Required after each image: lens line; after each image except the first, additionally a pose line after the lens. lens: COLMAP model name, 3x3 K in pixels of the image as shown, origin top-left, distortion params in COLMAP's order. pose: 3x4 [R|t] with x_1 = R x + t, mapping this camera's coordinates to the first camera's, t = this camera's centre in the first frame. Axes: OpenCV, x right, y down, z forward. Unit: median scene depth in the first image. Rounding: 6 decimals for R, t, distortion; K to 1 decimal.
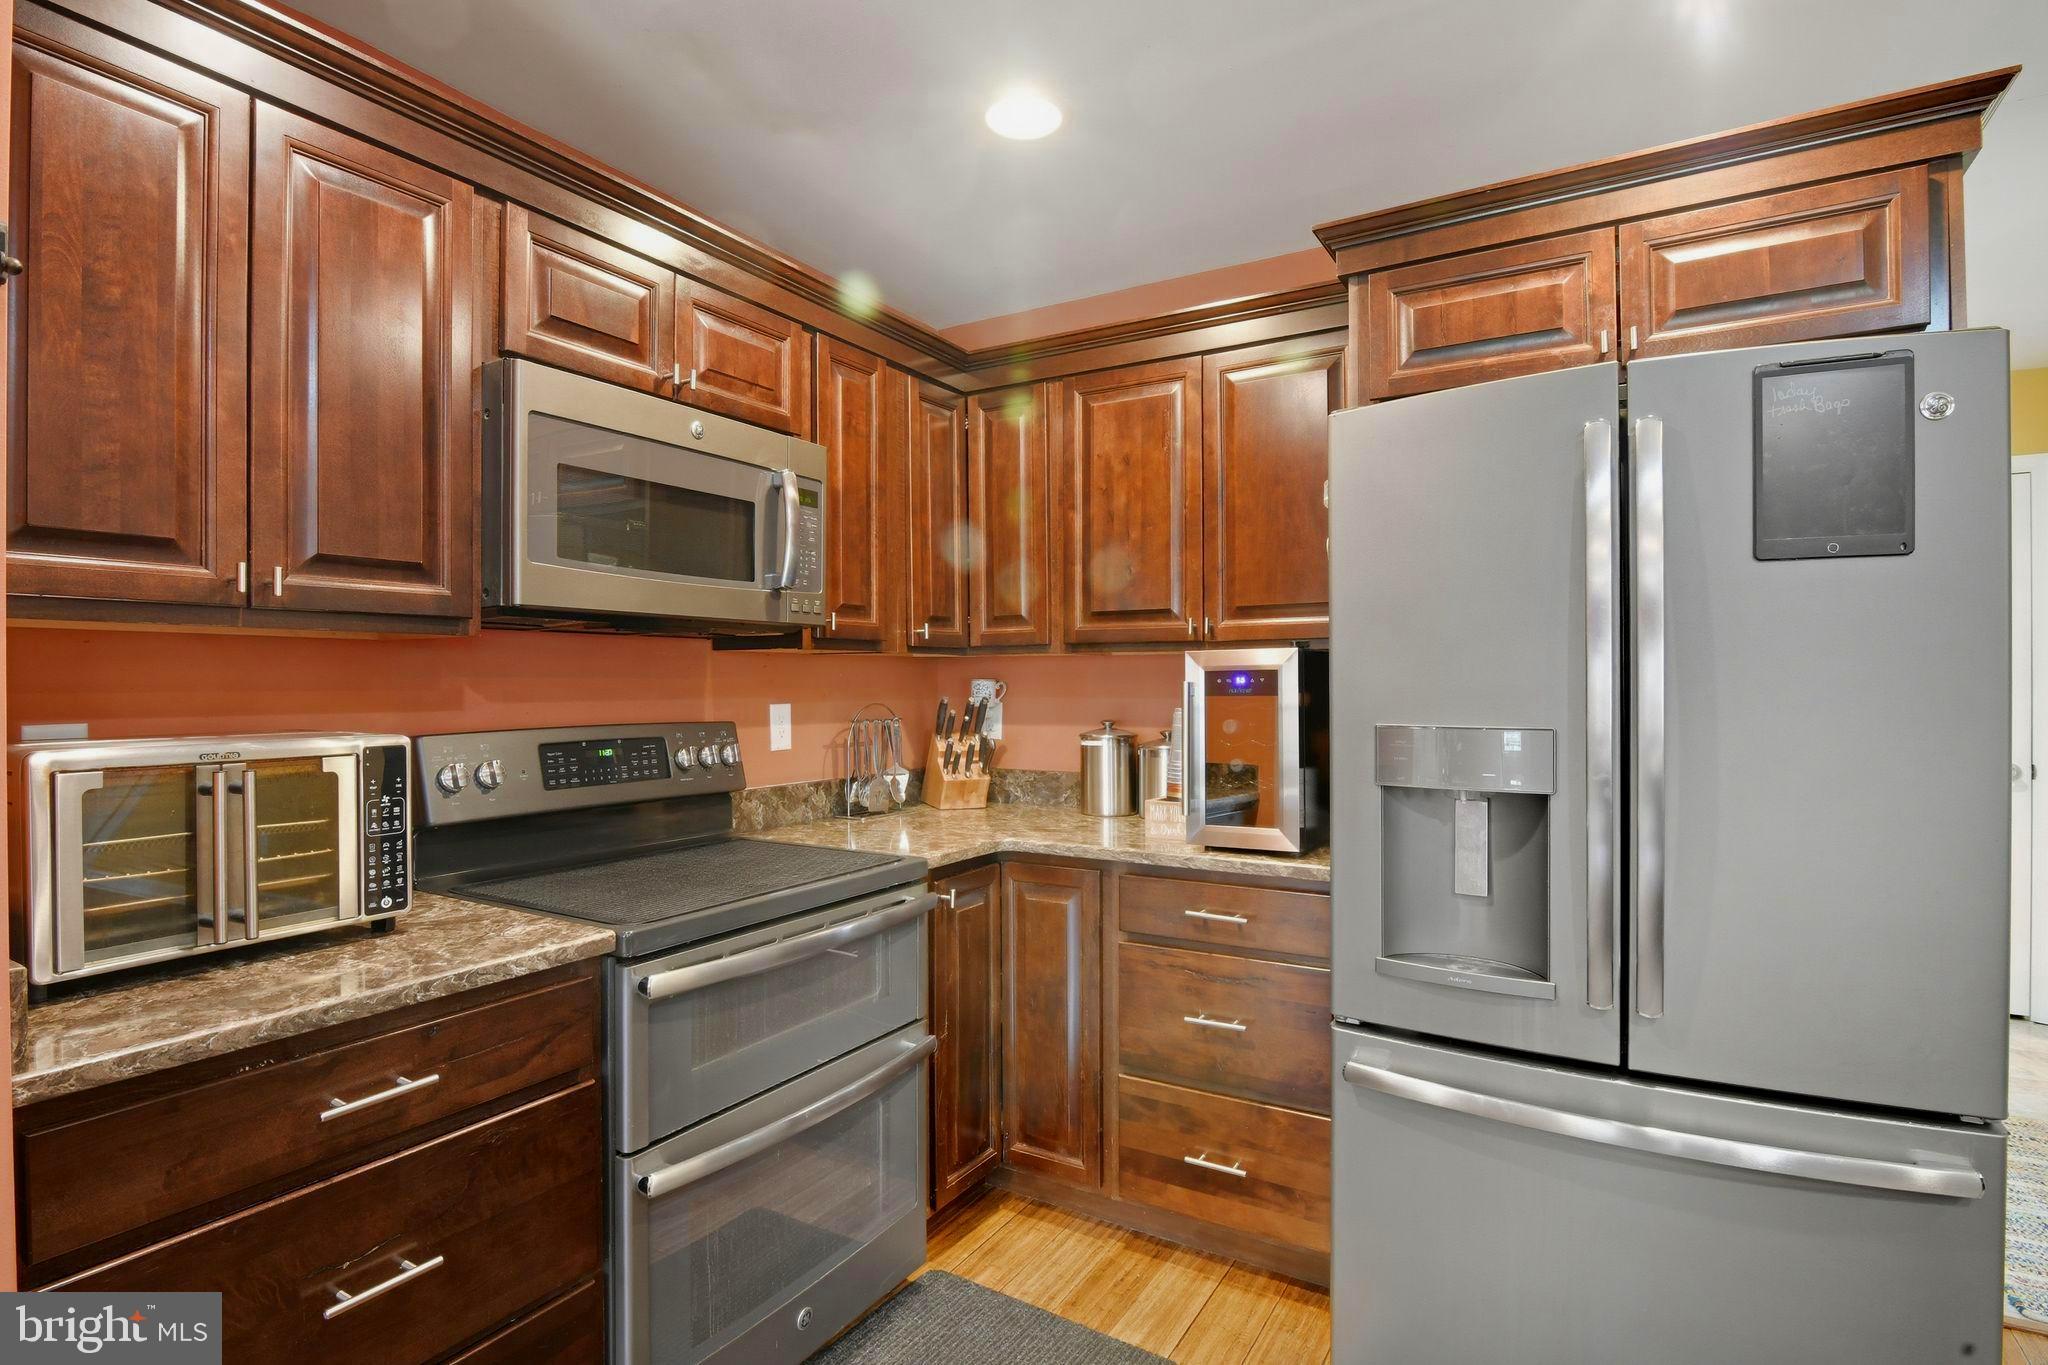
lens RADIAL K [[1044.1, 0, 1027.4], [0, 1044.1, 683.0], [0, 0, 1]] dist [-0.004219, -0.000636]
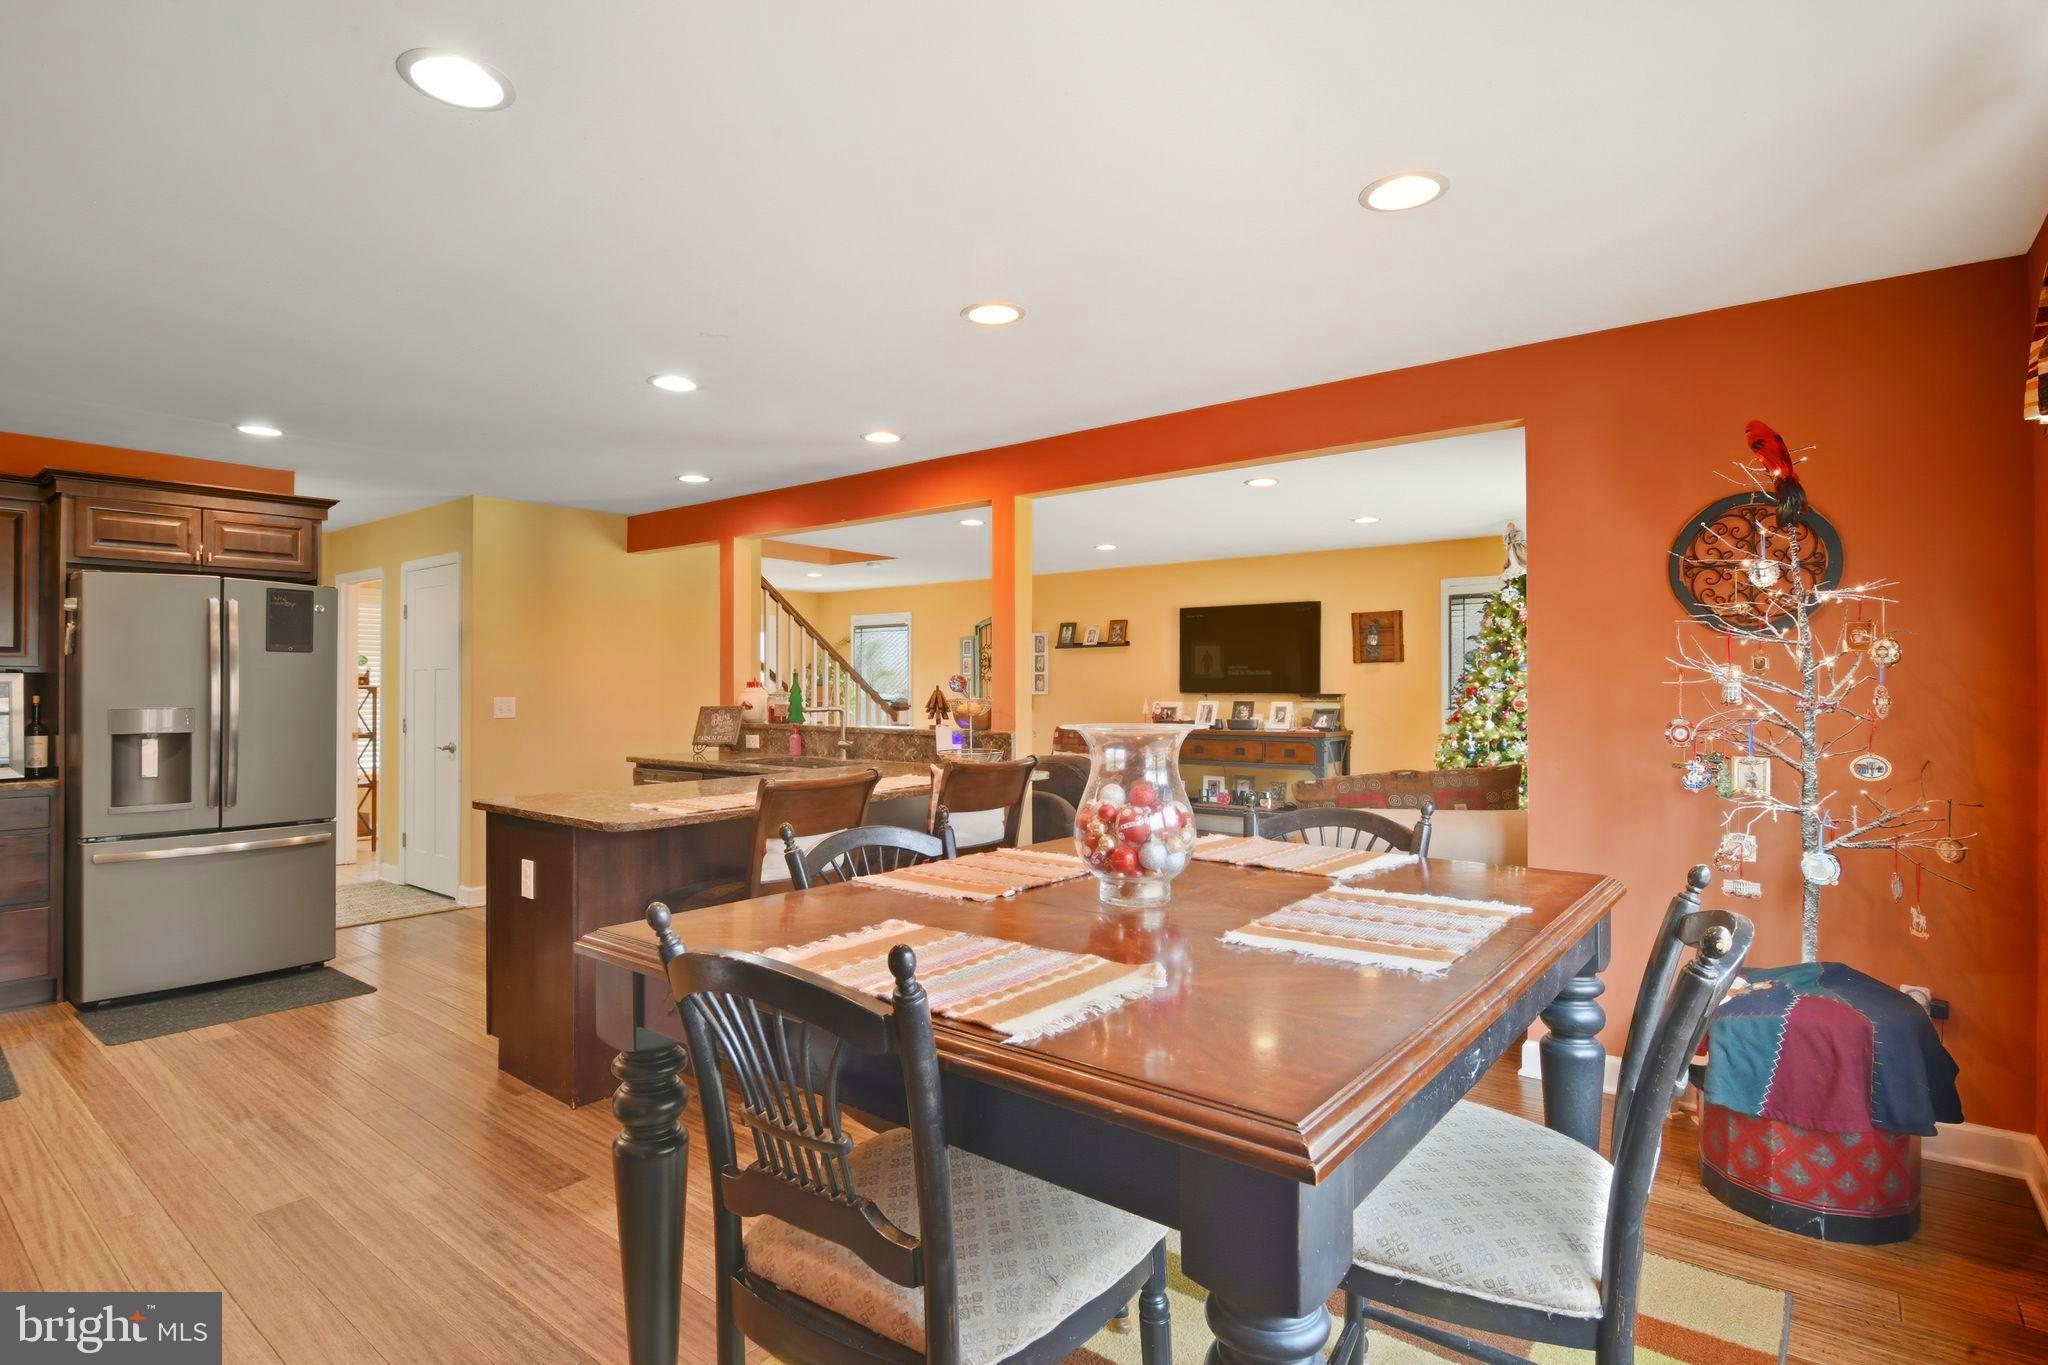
lens RADIAL K [[1044.1, 0, 1029.1], [0, 1044.1, 682.7], [0, 0, 1]] dist [-0.004219, -0.000636]
pose [[0.150634, 0.012061, 0.988516, -1.807806], [-0.005623, 0.999920, -0.011344, -0.002921], [-0.988574, -0.003849, 0.150690, -1.519348]]
